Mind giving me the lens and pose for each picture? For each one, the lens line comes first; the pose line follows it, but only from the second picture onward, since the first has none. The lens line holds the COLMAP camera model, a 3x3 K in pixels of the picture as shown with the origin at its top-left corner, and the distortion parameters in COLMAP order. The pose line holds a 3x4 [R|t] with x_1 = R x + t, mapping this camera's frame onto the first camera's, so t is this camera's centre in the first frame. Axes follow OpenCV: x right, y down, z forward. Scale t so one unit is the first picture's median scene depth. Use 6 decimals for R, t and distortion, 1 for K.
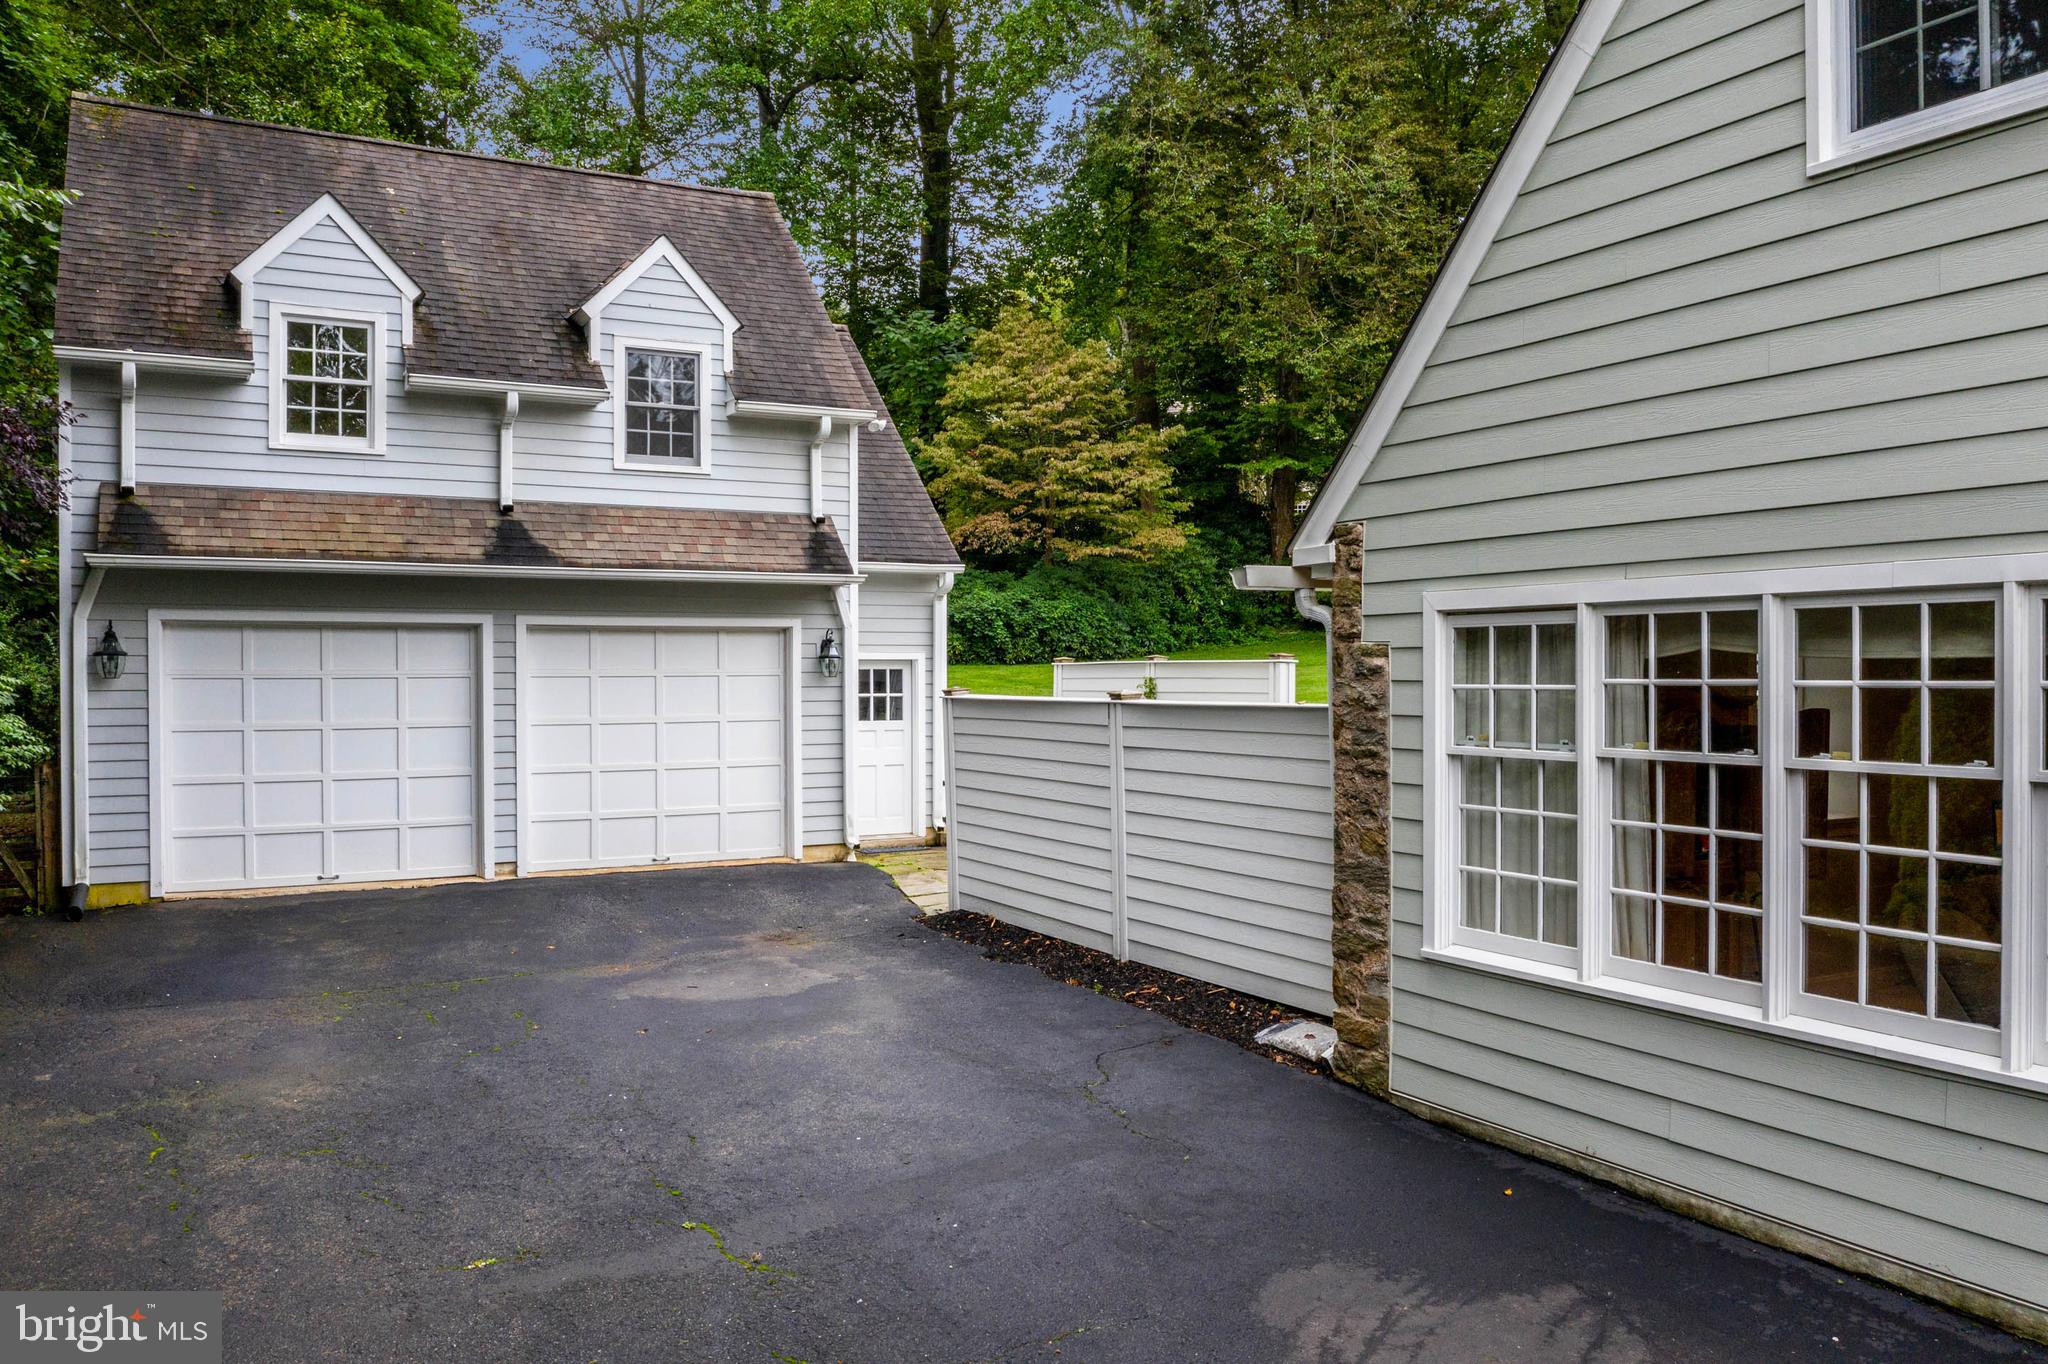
lens RADIAL K [[1602.9, 0, 1024.4], [0, 1602.9, 669.5], [0, 0, 1]] dist [-0.007976, -0.024436]
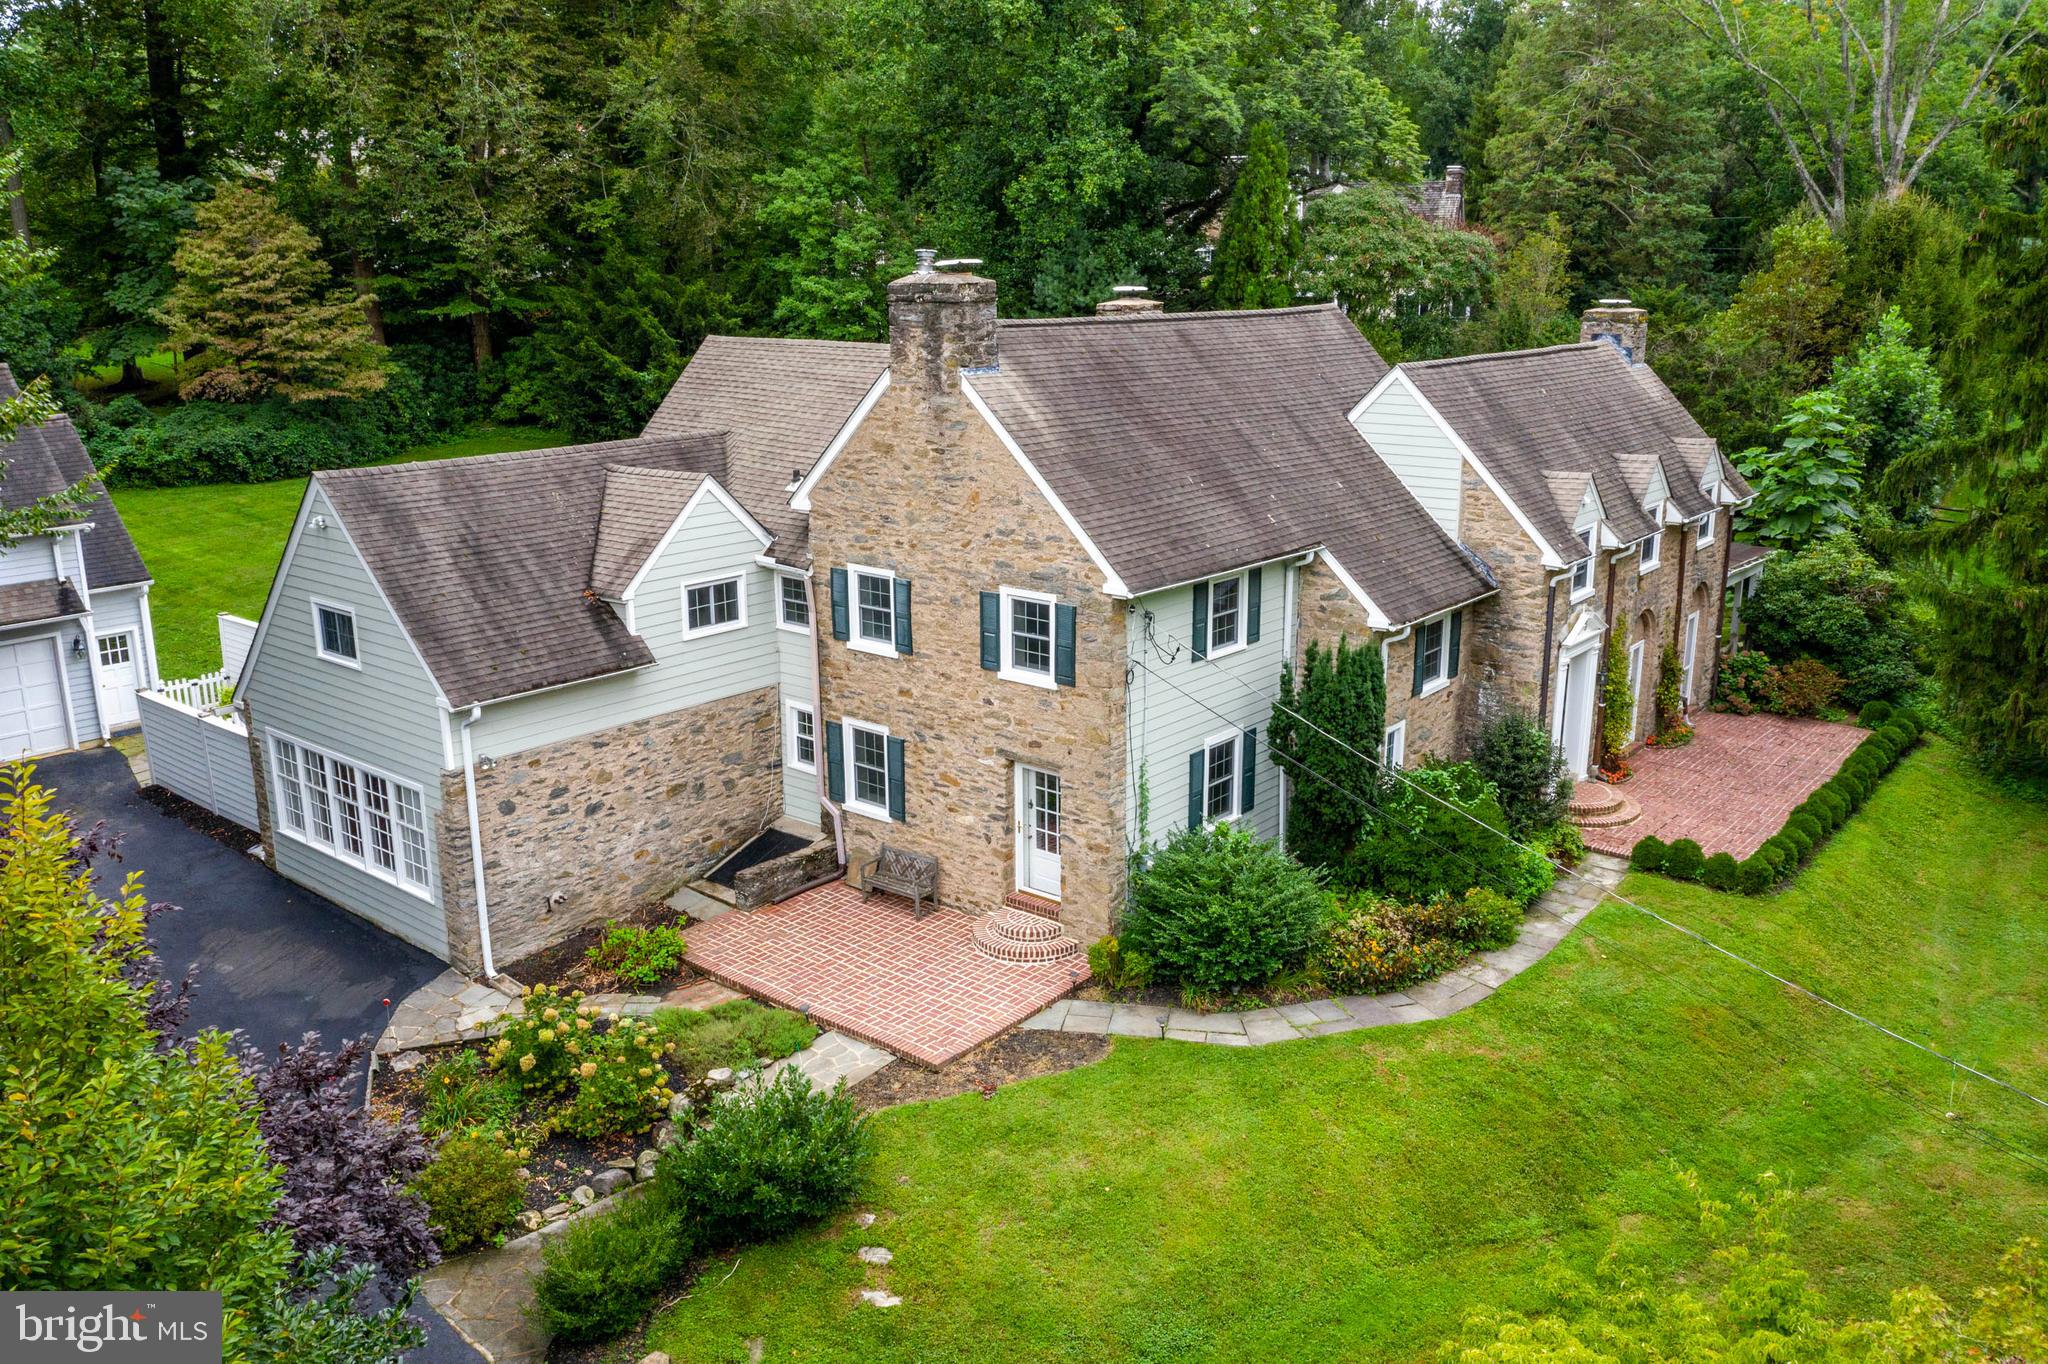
lens RADIAL K [[1602.9, 0, 980.8], [0, 1602.9, 660.2], [0, 0, 1]] dist [-0.007976, -0.024436]
pose [[0.936434, -0.093135, 0.338255, 0.227524], [0.011070, 0.971485, 0.236841, -0.405086], [-0.350668, -0.218042, 0.910763, -1.059660]]
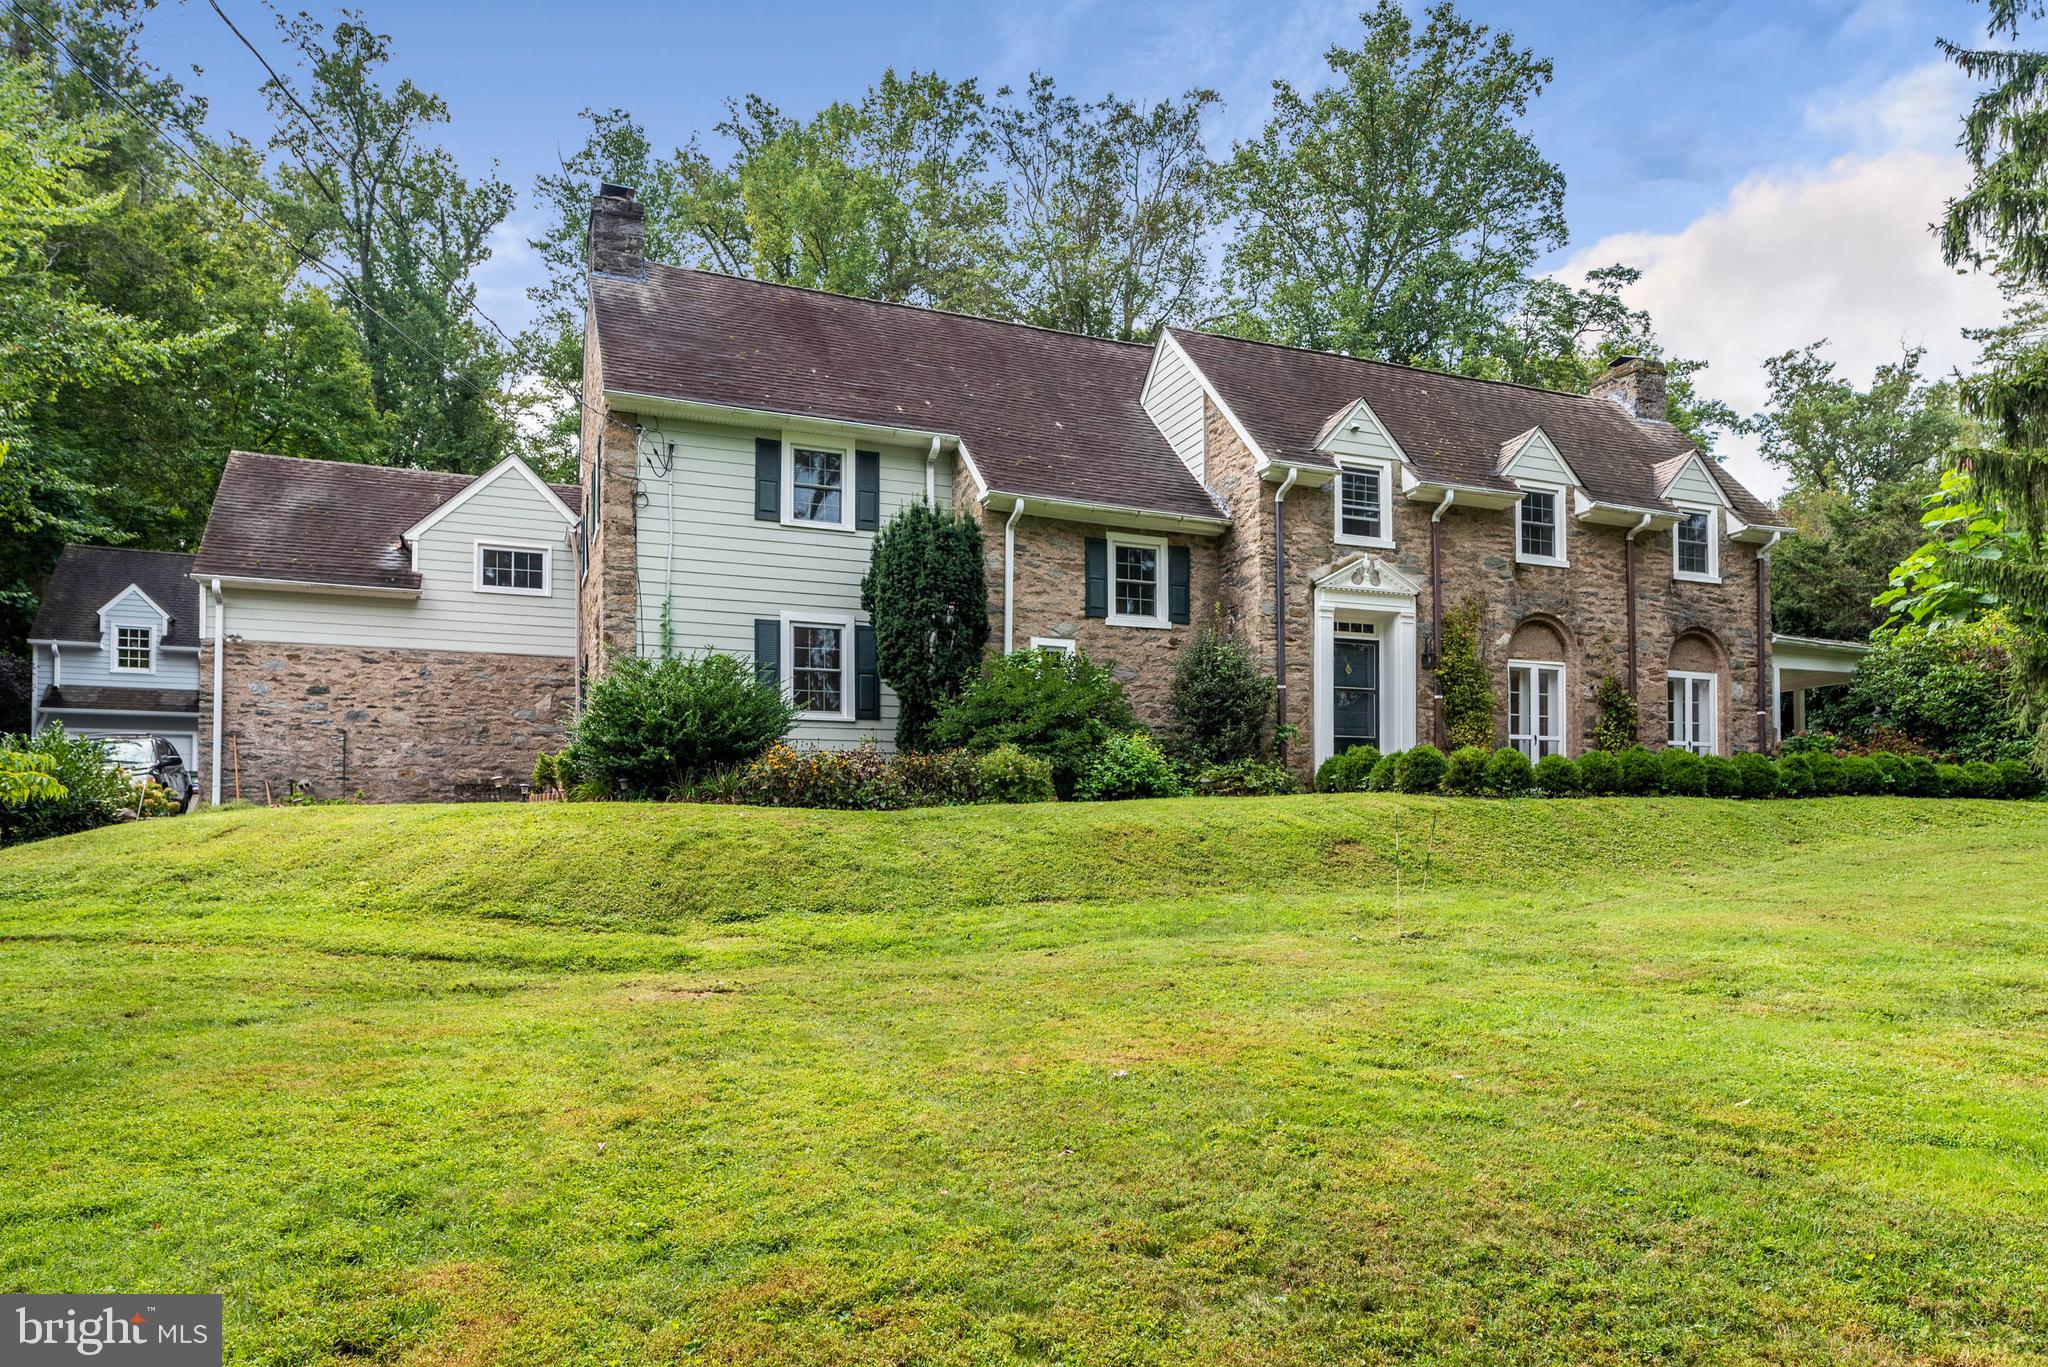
lens RADIAL K [[1325.9, 0, 1034.5], [0, 1325.9, 802.4], [0, 0, 1]] dist [0.002440, 0.003334]
pose [[0.994966, -0.001389, -0.100205, 1.114809], [-0.002913, 0.999081, -0.042773, 0.151312], [0.100173, 0.042850, 0.994047, -0.941721]]
